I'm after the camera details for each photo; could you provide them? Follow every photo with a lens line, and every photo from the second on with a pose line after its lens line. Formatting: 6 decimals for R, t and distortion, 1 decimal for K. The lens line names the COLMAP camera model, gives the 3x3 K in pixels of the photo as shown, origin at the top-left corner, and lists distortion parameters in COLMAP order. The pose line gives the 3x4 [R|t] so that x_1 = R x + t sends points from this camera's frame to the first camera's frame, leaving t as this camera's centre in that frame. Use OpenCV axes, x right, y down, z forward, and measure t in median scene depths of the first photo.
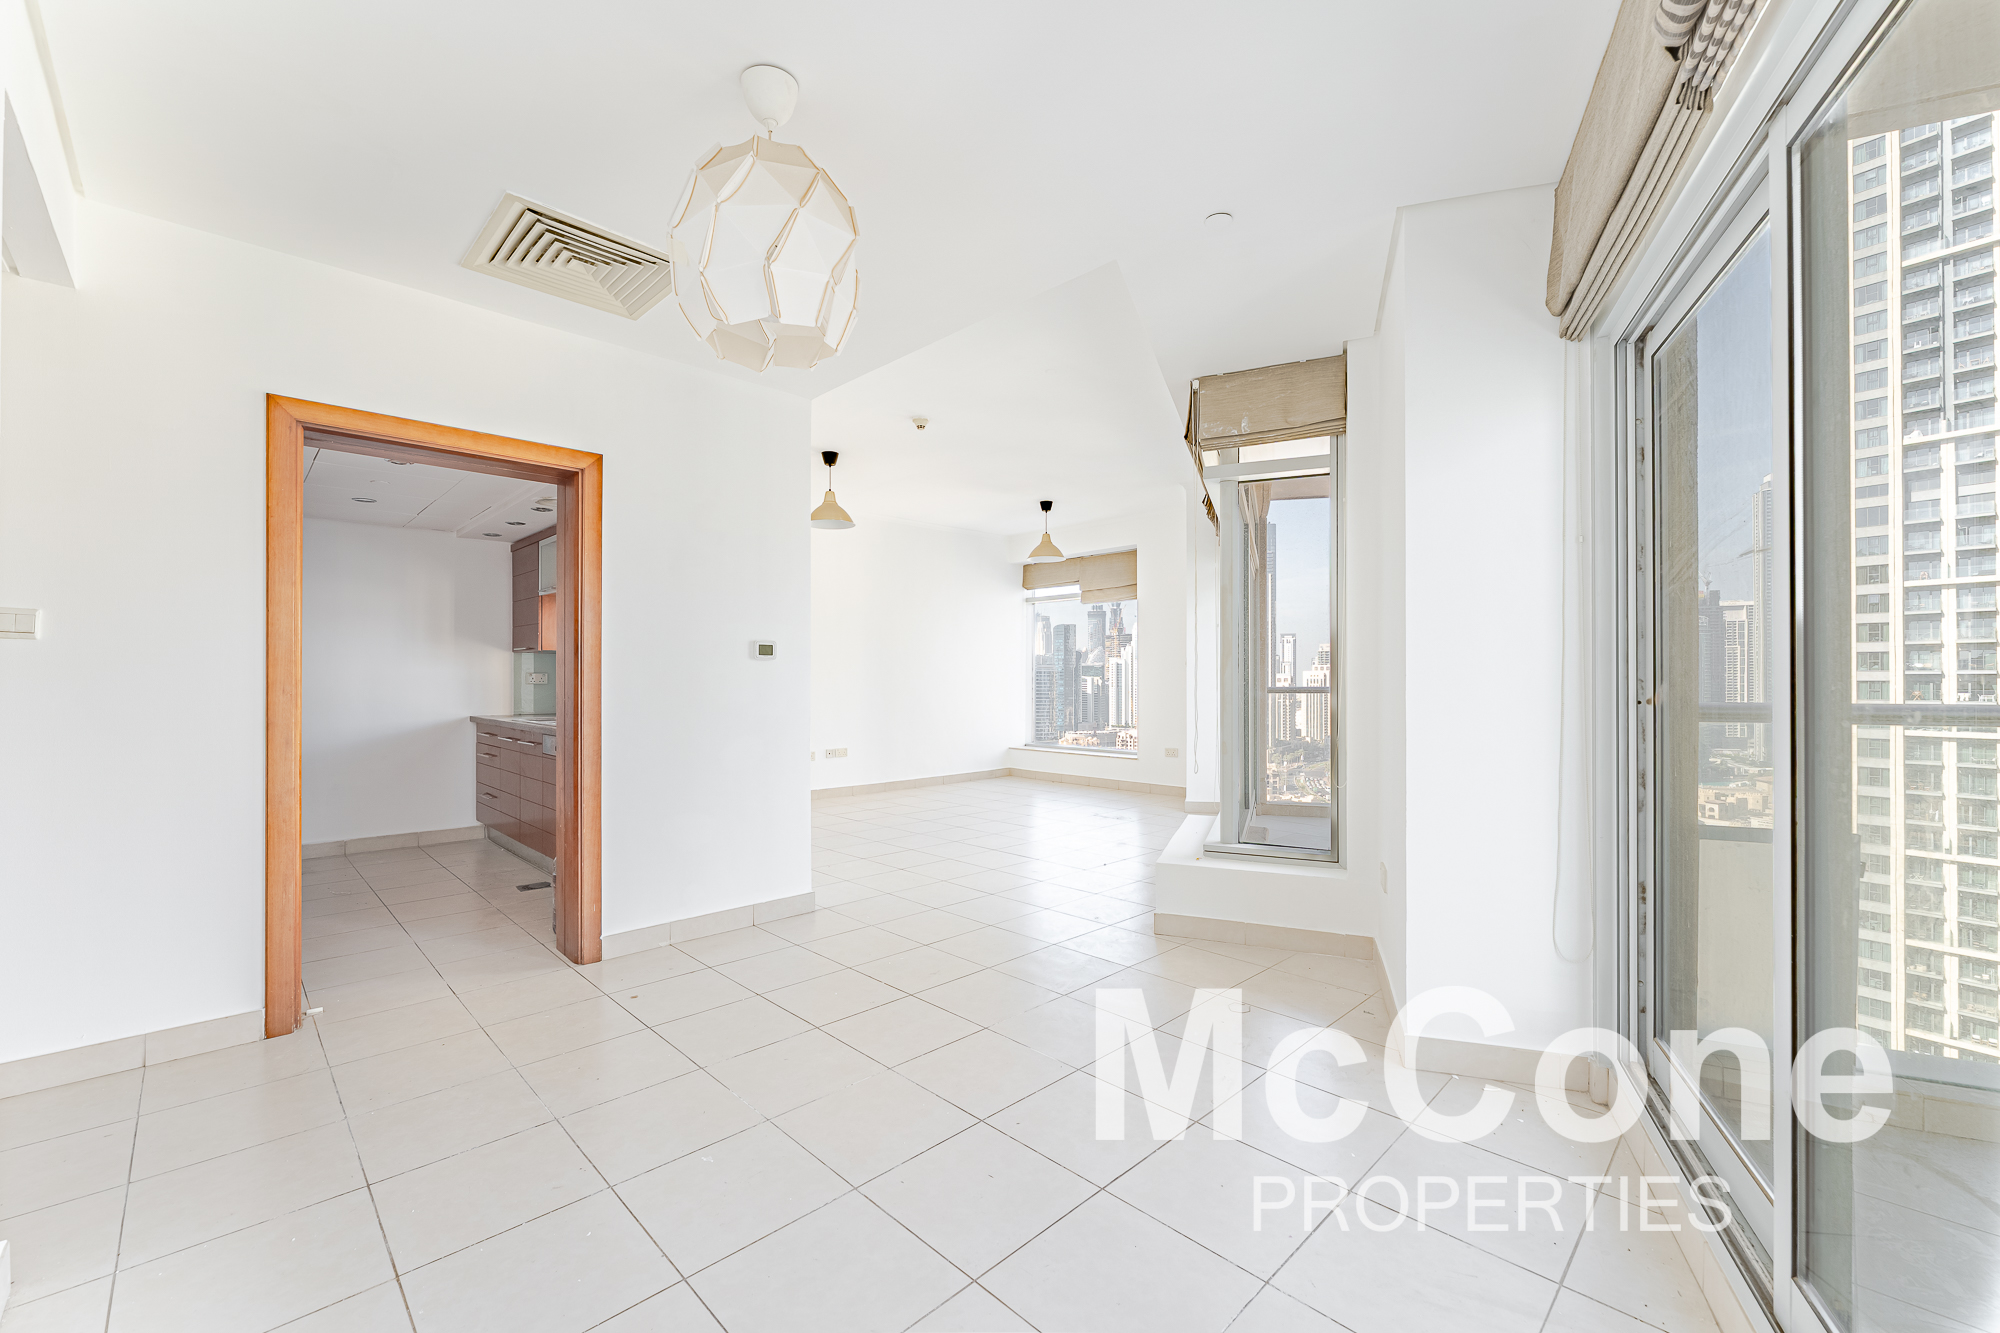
lens RADIAL K [[807.9, 0, 995.4], [0, 807.9, 674.7], [0, 0, 1]] dist [0.002706, 0.000314]
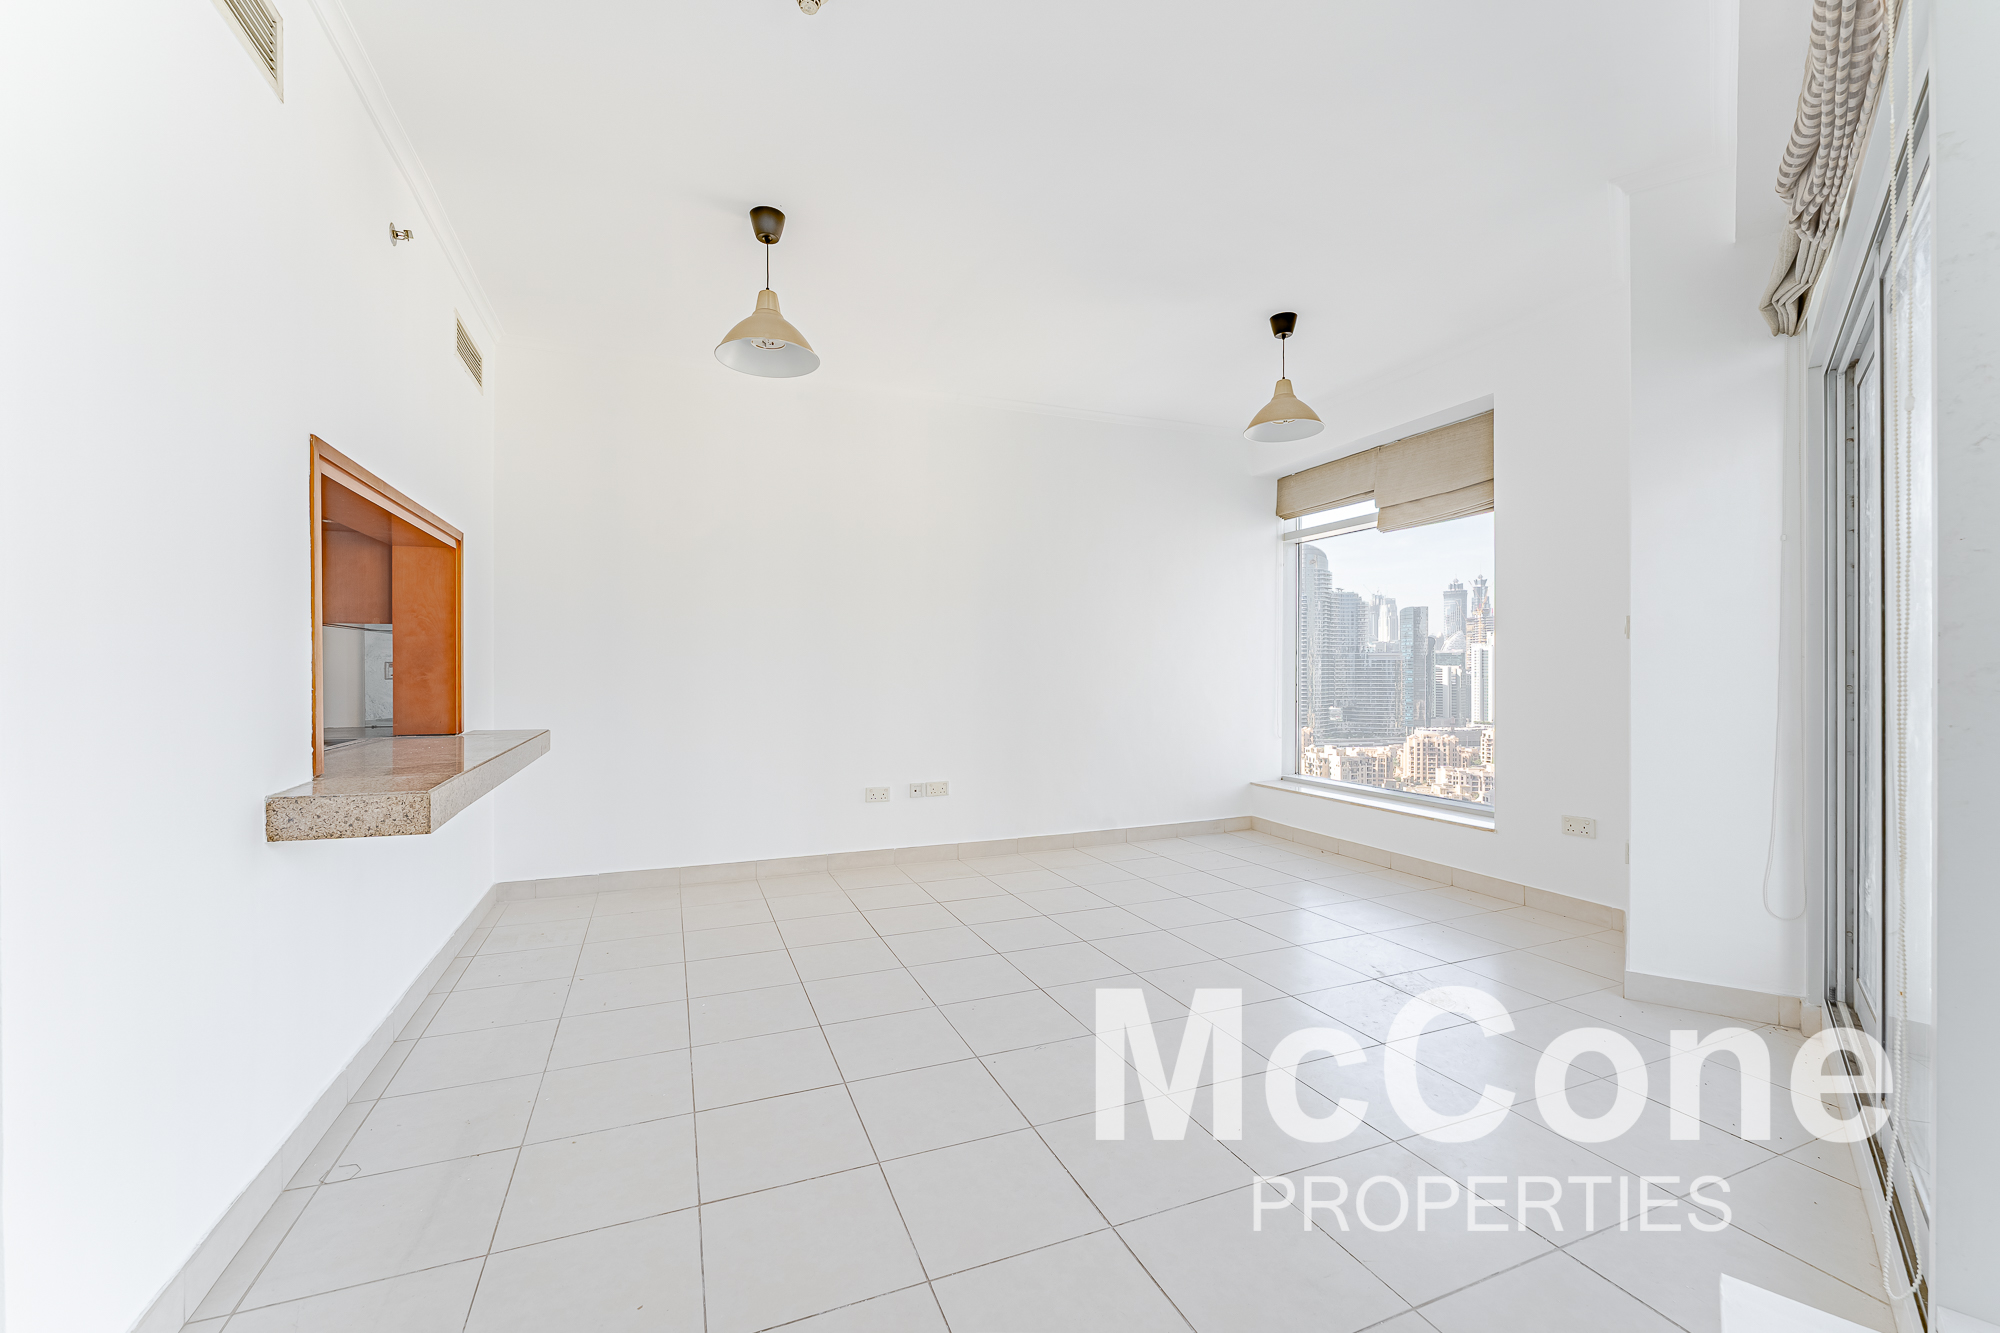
lens RADIAL K [[807.9, 0, 995.4], [0, 807.9, 674.7], [0, 0, 1]] dist [0.002706, 0.000314]
pose [[0.924128, -0.000806, -0.382083, 0.085042], [0.005404, 0.999925, 0.010962, 0.002389], [0.382045, -0.012195, 0.924063, 0.441698]]
